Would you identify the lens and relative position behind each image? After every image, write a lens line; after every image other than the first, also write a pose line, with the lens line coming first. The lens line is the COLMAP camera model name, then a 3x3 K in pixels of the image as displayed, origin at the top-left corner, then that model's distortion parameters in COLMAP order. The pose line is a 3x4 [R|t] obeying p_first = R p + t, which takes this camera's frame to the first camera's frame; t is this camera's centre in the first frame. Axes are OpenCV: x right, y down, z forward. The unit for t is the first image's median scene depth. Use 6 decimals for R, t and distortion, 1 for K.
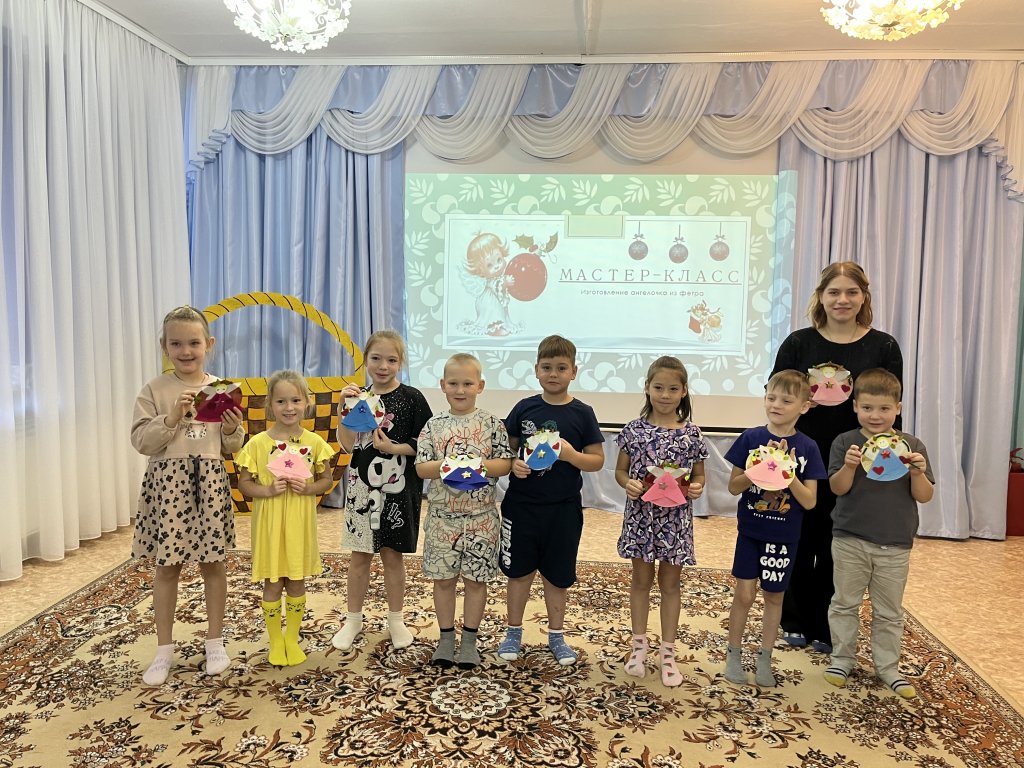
lens RADIAL K [[791.0, 0, 512.0], [0, 791.0, 384.0], [0, 0, 1]] dist [0.033686, -0.036035]
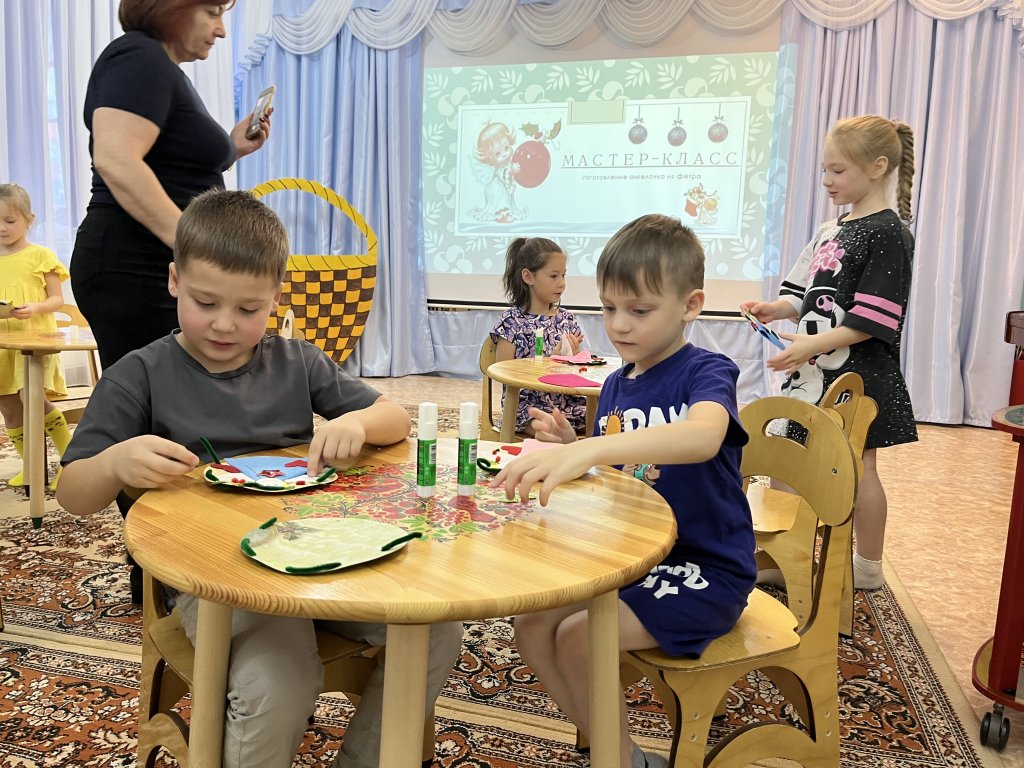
lens RADIAL K [[791.0, 0, 512.0], [0, 791.0, 384.0], [0, 0, 1]] dist [0.033686, -0.036035]
pose [[0.979350, 0.039048, -0.198368, 0.217001], [-0.030590, 0.998495, 0.045525, 0.109865], [0.199847, -0.038517, 0.979070, -0.041970]]
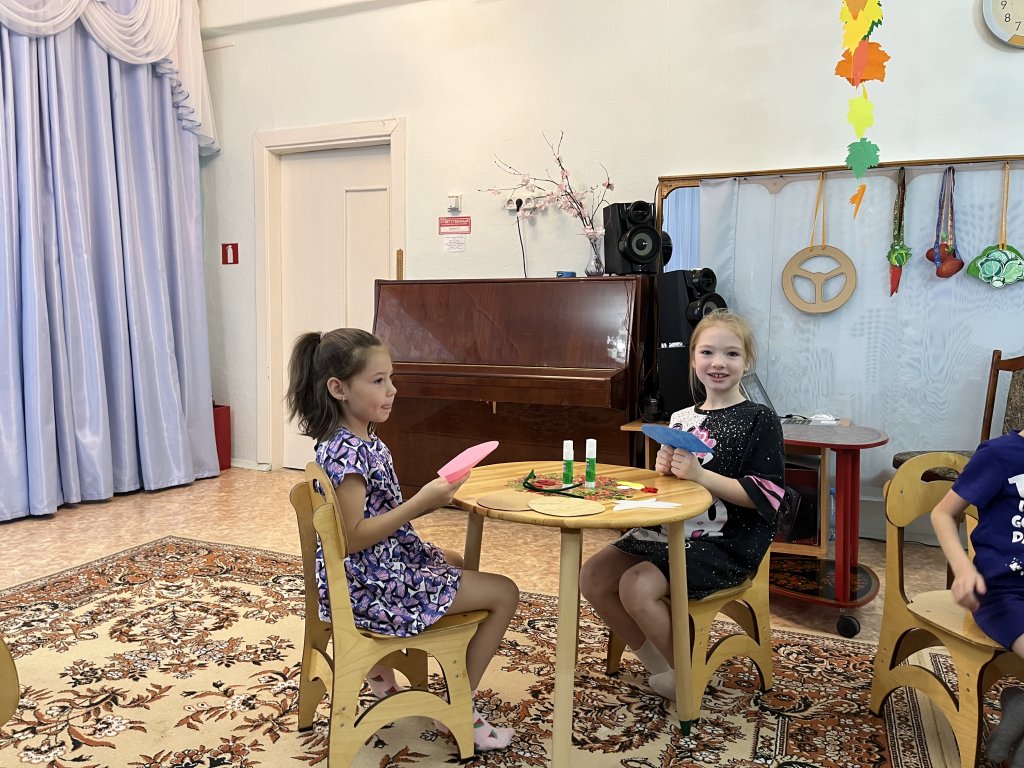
lens RADIAL K [[791.0, 0, 512.0], [0, 791.0, 384.0], [0, 0, 1]] dist [0.033686, -0.036035]
pose [[0.336307, -0.100460, 0.936379, -0.173093], [0.093791, 0.992924, 0.072841, 0.042181], [-0.937070, 0.063327, 0.343349, 0.290415]]
